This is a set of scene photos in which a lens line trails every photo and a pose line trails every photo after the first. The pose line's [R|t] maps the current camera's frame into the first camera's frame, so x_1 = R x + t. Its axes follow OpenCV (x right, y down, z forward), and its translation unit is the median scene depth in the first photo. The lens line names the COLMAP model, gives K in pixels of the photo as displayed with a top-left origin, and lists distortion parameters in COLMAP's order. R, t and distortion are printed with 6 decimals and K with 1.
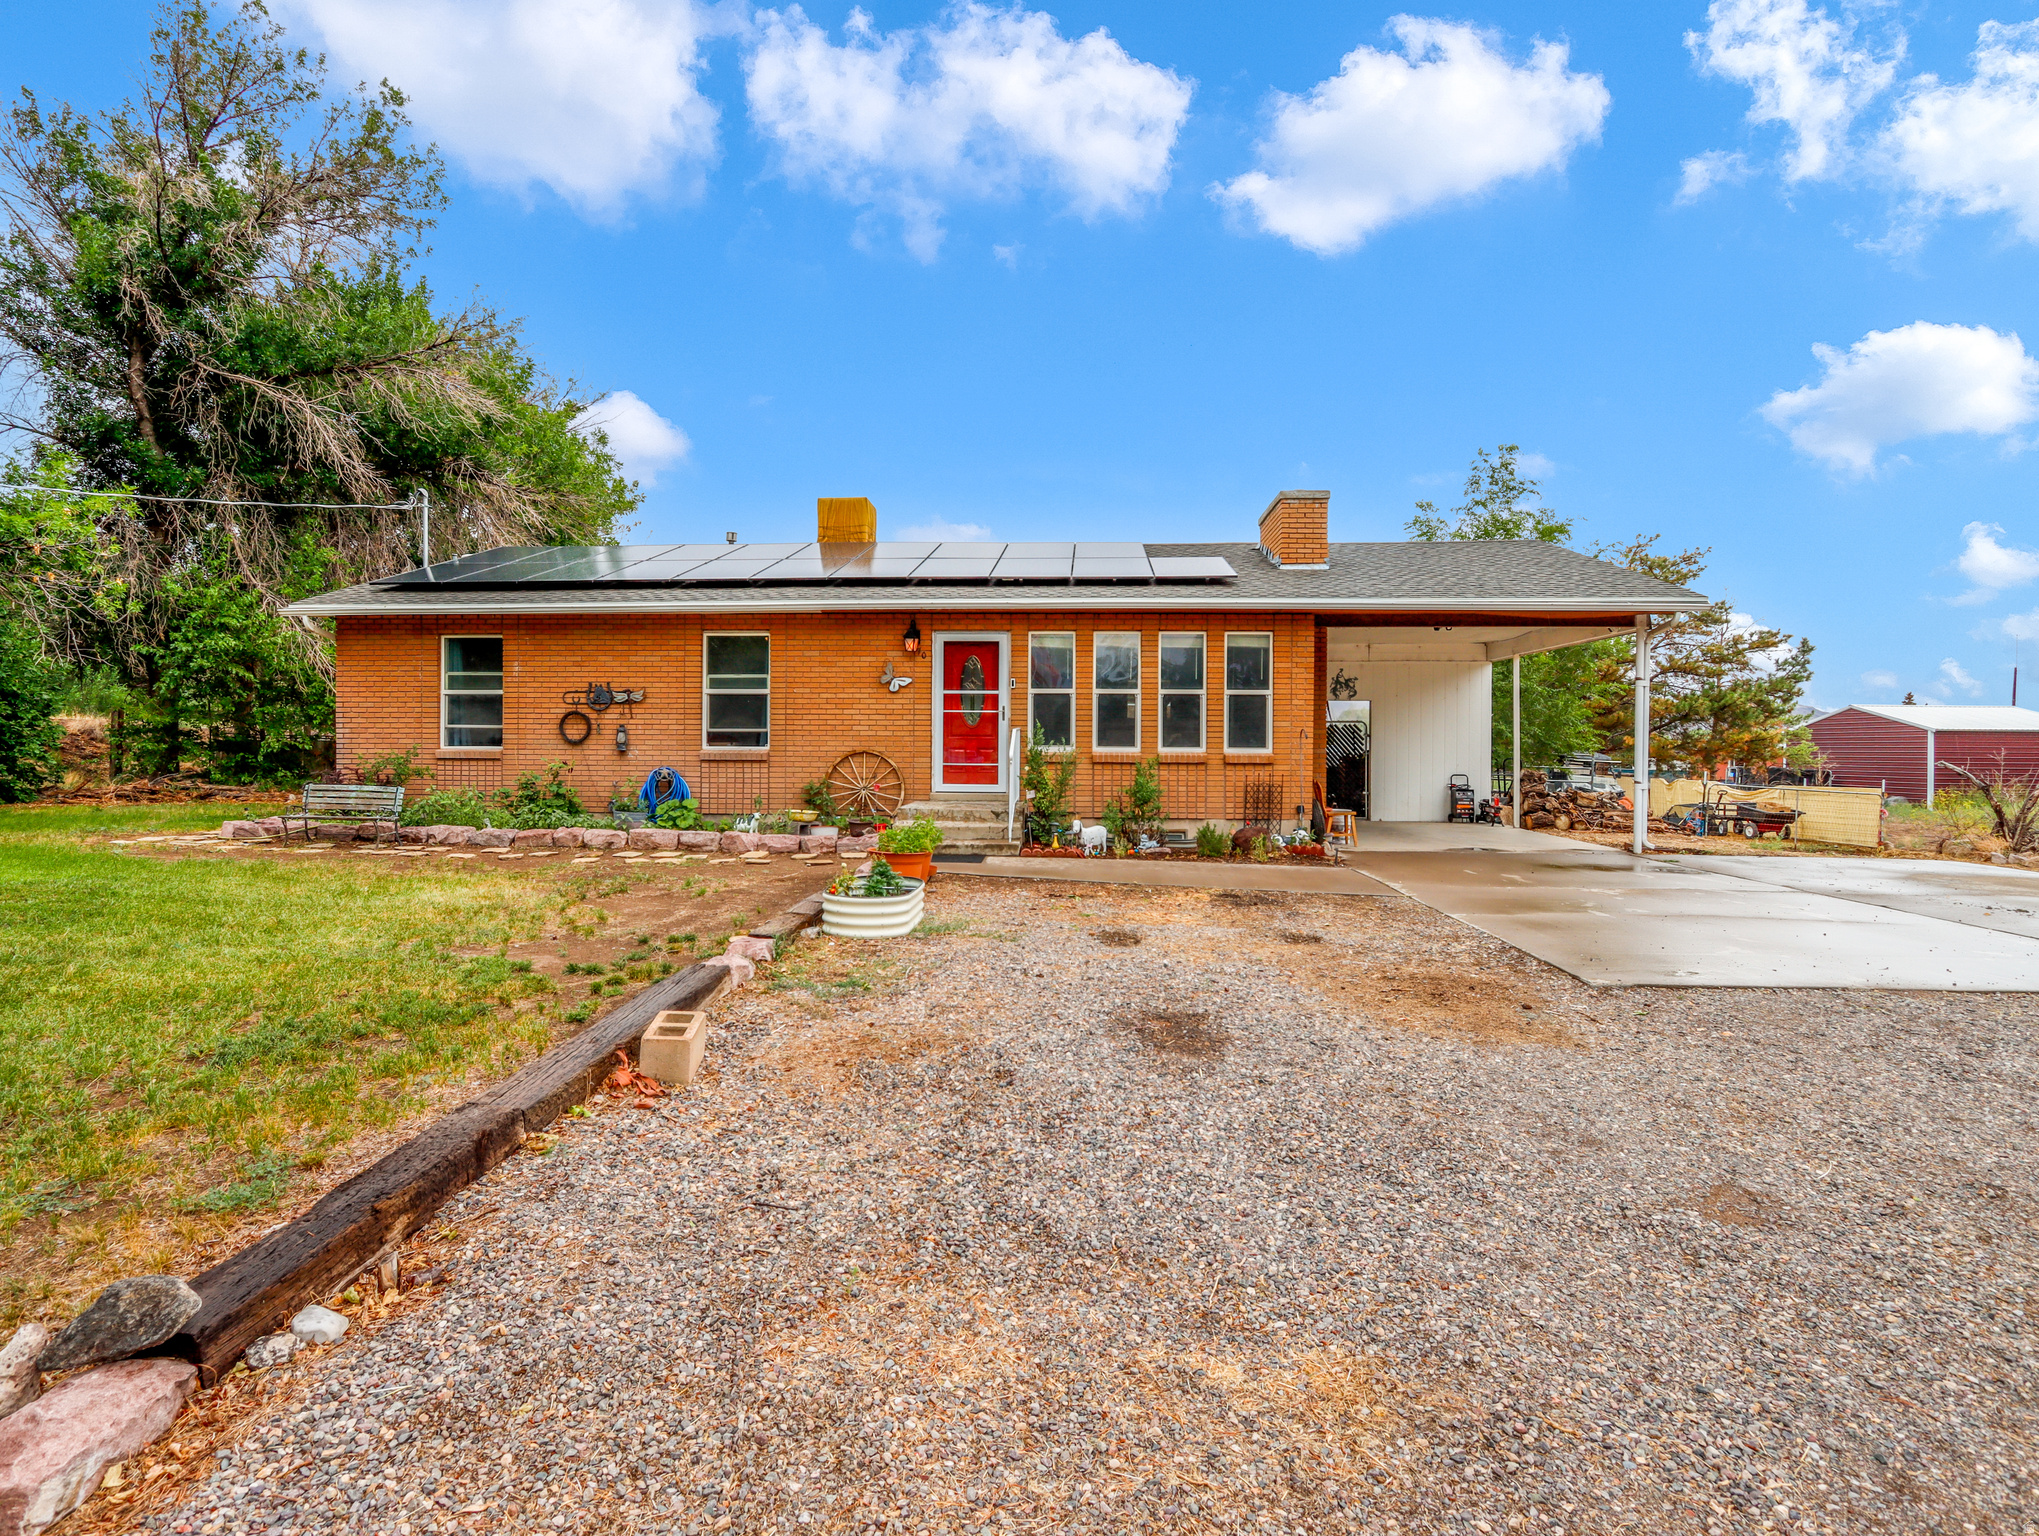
lens RADIAL K [[1012.7, 0, 988.7], [0, 1012.7, 744.3], [0, 0, 1]] dist [-0.010911, 0.001260]
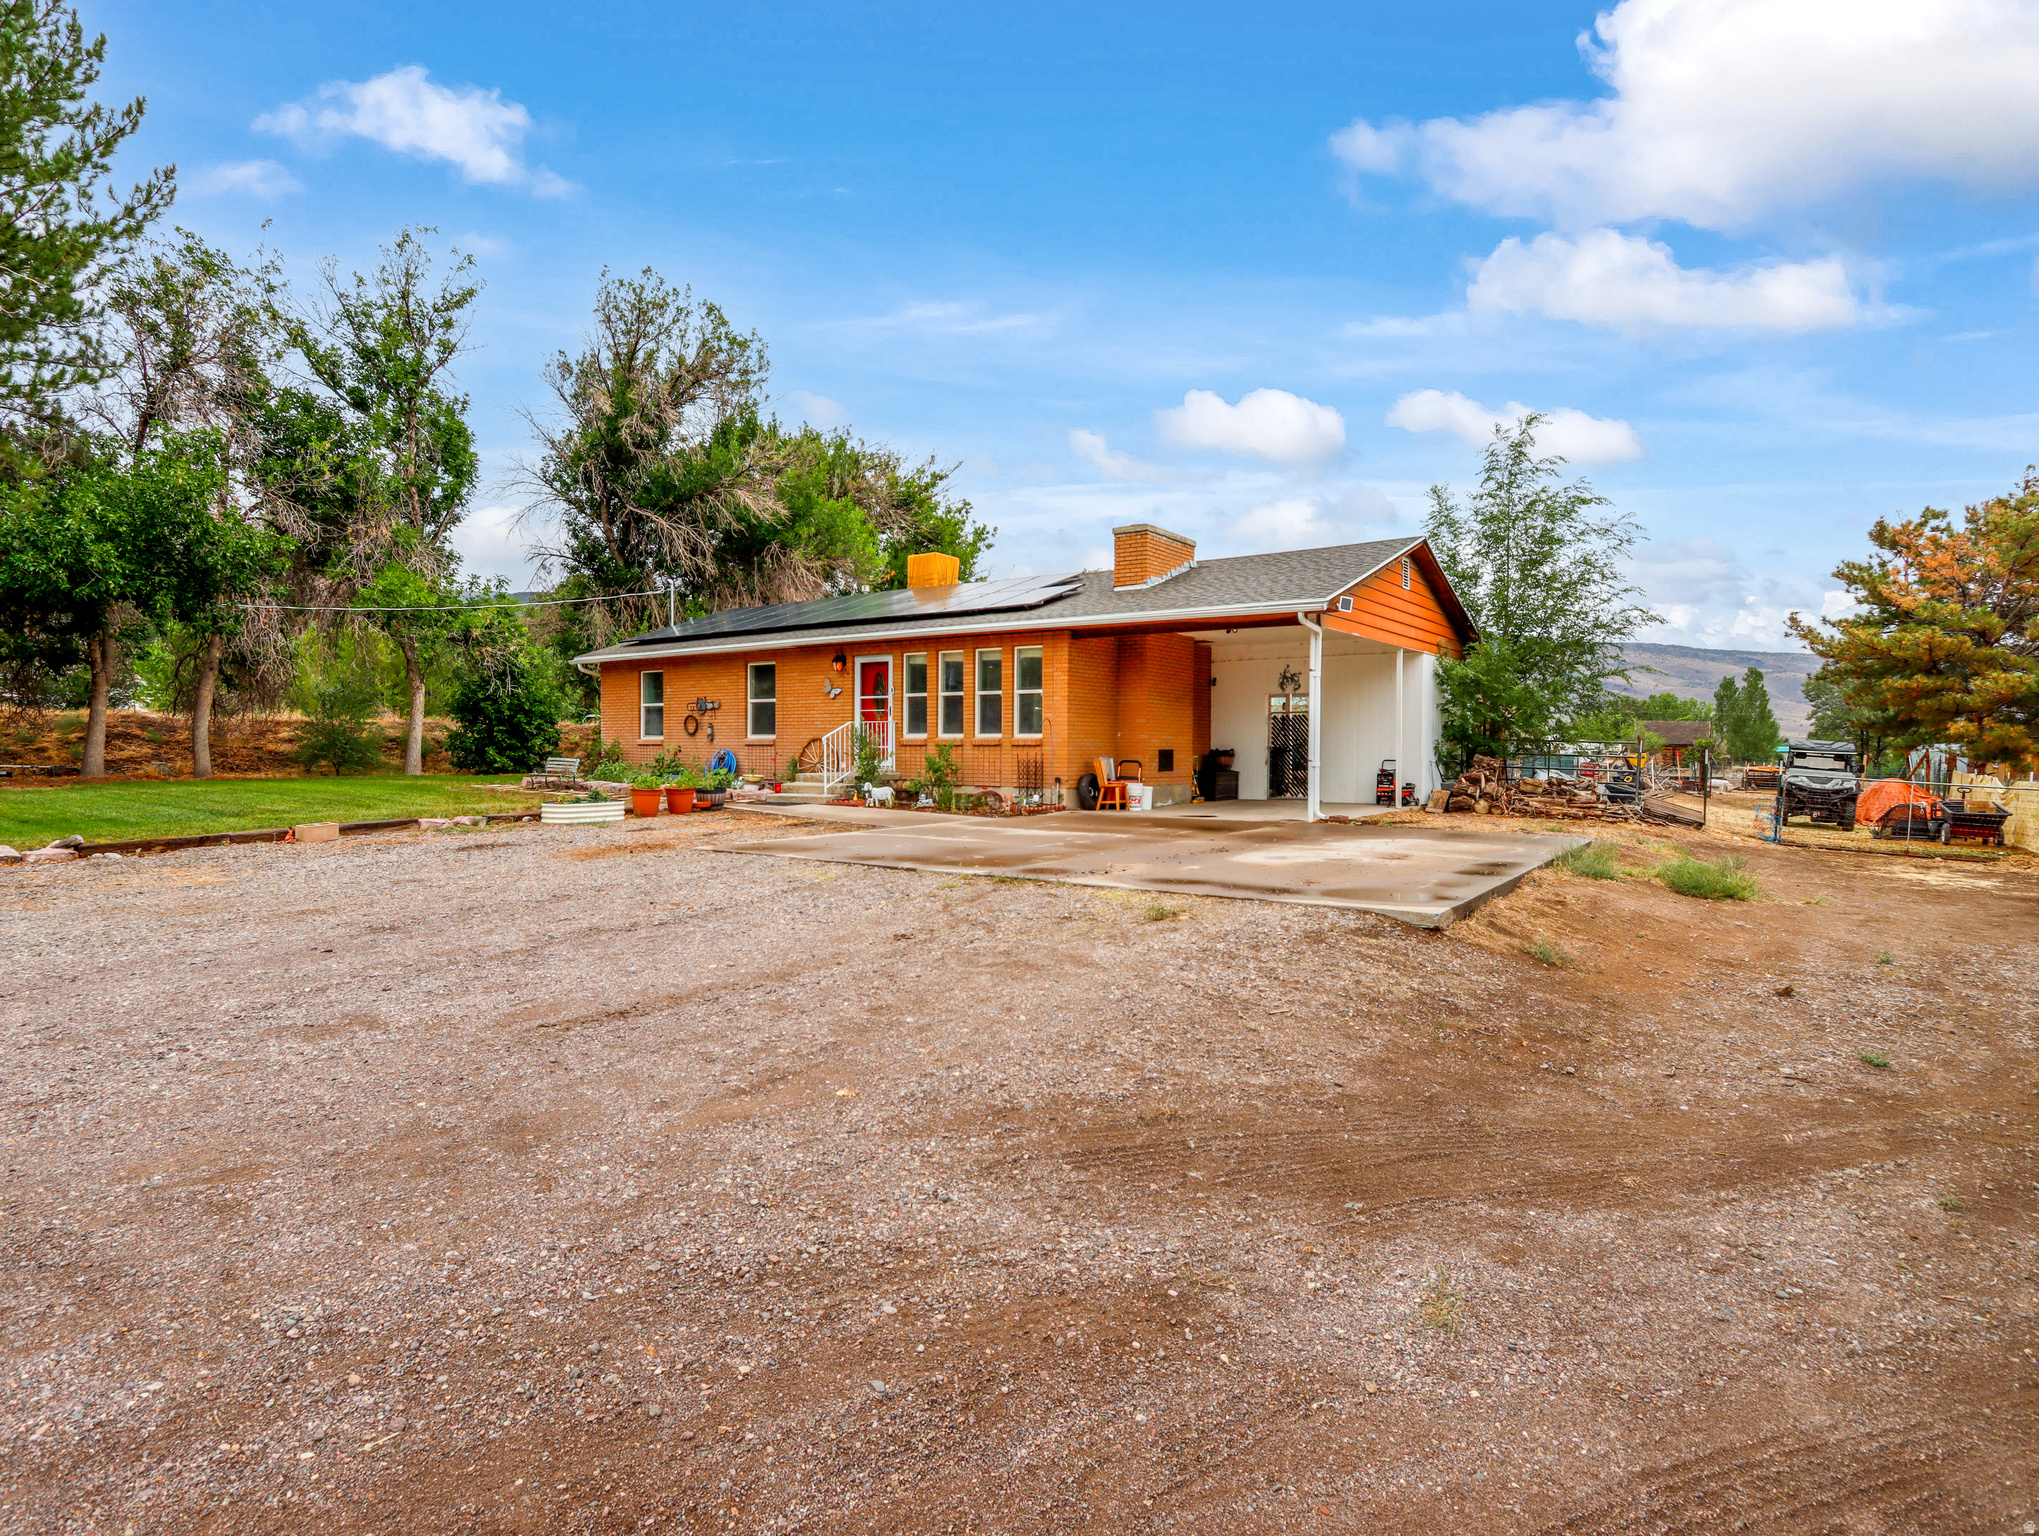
lens RADIAL K [[1012.7, 0, 1038.6], [0, 1012.7, 764.9], [0, 0, 1]] dist [-0.010911, 0.001260]
pose [[0.870799, 0.006071, -0.491602, 0.696793], [0.003520, 0.999821, 0.018582, 0.015089], [0.491627, -0.017911, 0.870622, -0.115338]]
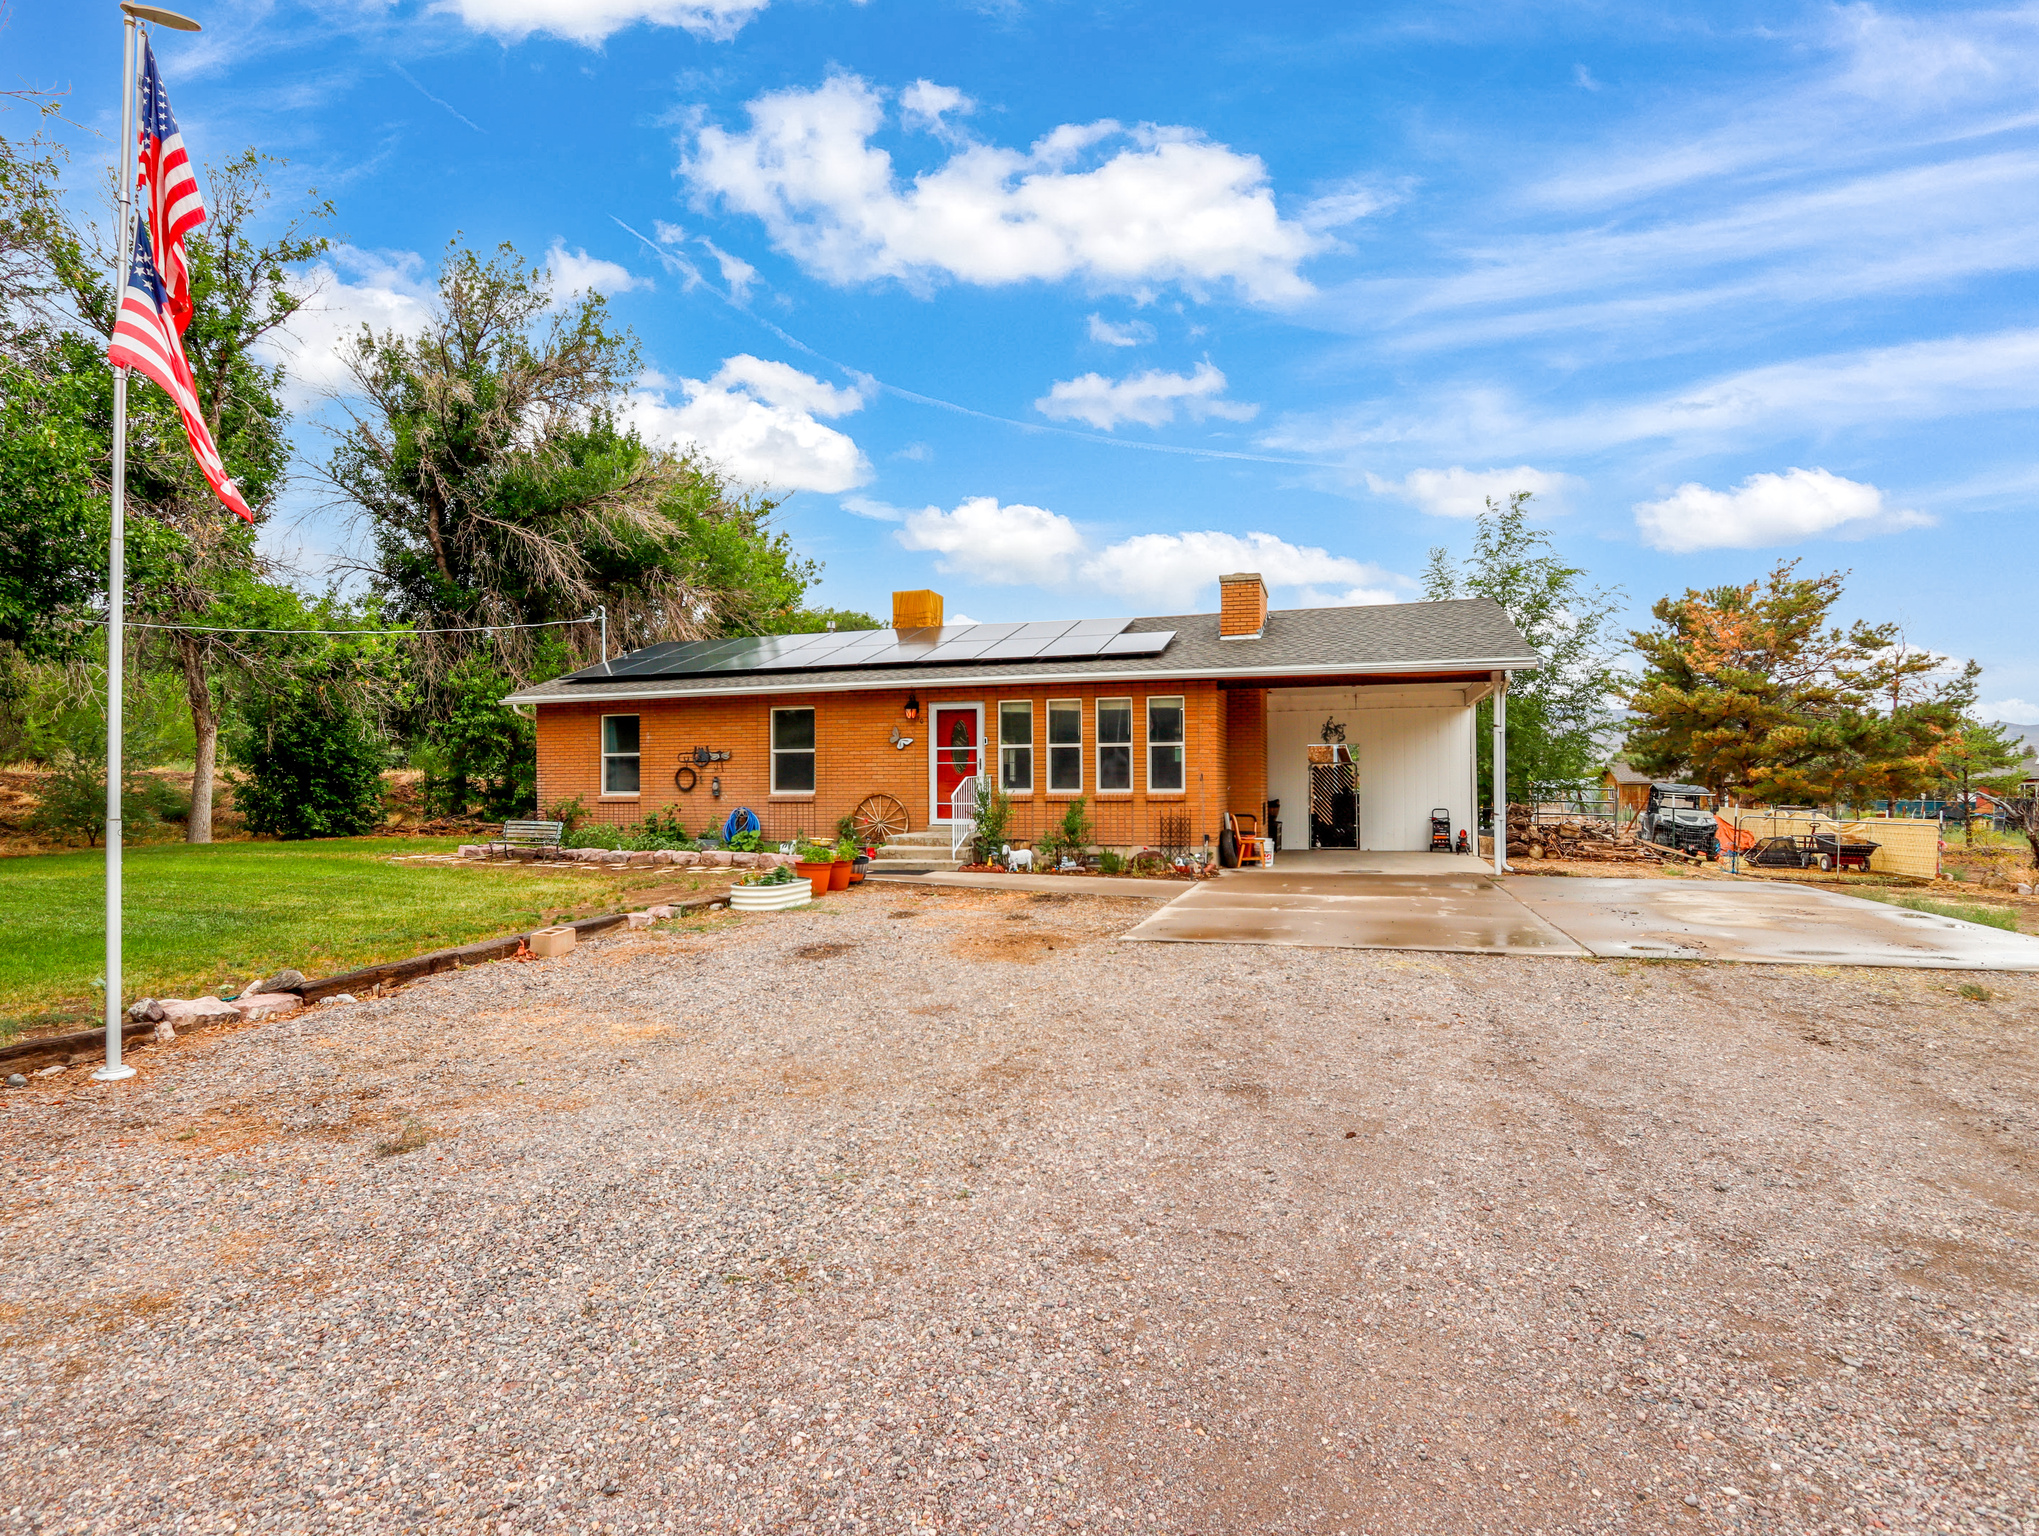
lens RADIAL K [[1012.7, 0, 1007.7], [0, 1012.7, 774.6], [0, 0, 1]] dist [-0.010911, 0.001260]
pose [[0.974886, -0.014448, -0.222234, 0.259904], [0.012842, 0.999880, -0.008668, -0.004074], [0.222333, 0.005597, 0.974955, -0.200099]]
